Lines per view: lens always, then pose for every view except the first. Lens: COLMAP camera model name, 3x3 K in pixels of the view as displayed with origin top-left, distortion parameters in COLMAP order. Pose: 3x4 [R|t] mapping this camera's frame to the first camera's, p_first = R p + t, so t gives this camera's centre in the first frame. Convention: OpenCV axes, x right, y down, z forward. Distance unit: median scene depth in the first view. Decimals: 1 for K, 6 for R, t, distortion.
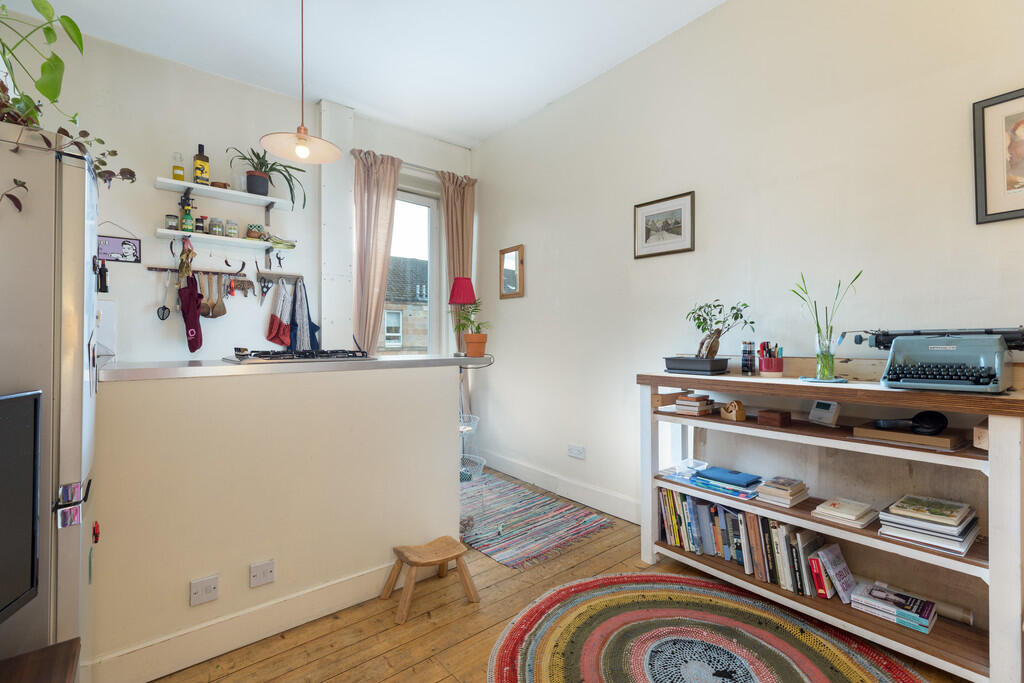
lens RADIAL K [[462.2, 0, 515.2], [0, 462.2, 335.3], [0, 0, 1]] dist [0.004896, 0.000323]
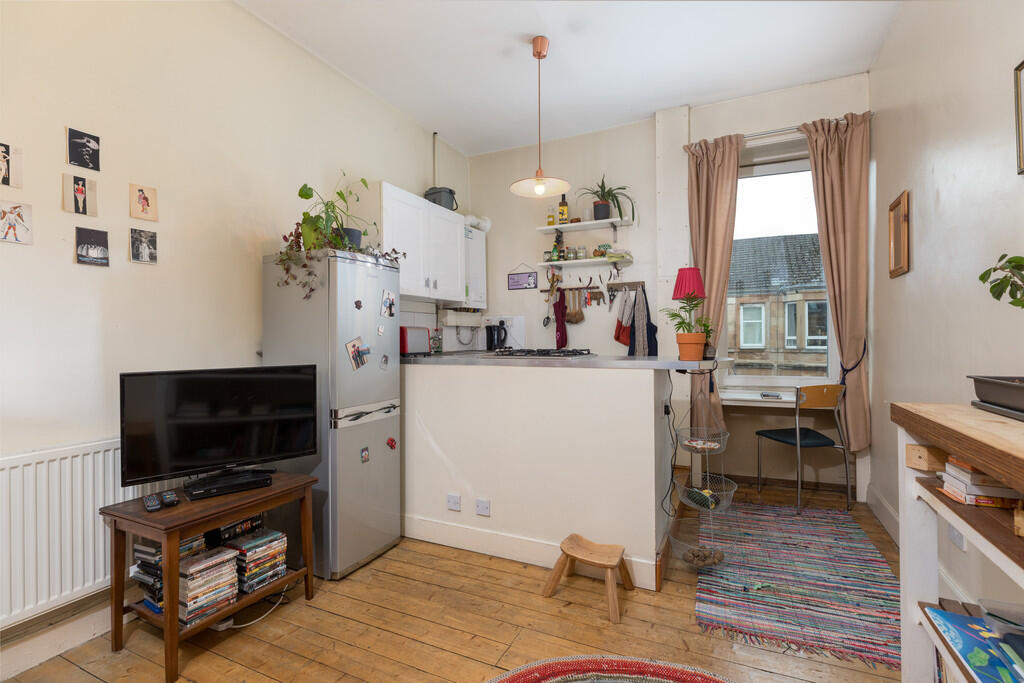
lens RADIAL K [[467.2, 0, 514.7], [0, 467.2, 338.6], [0, 0, 1]] dist [-0.009701, 0.000038]
pose [[0.419153, -0.006396, -0.907893, 0.463819], [0.013727, 0.999906, -0.000707, 0.002676], [0.907812, -0.012167, 0.419202, 0.296229]]
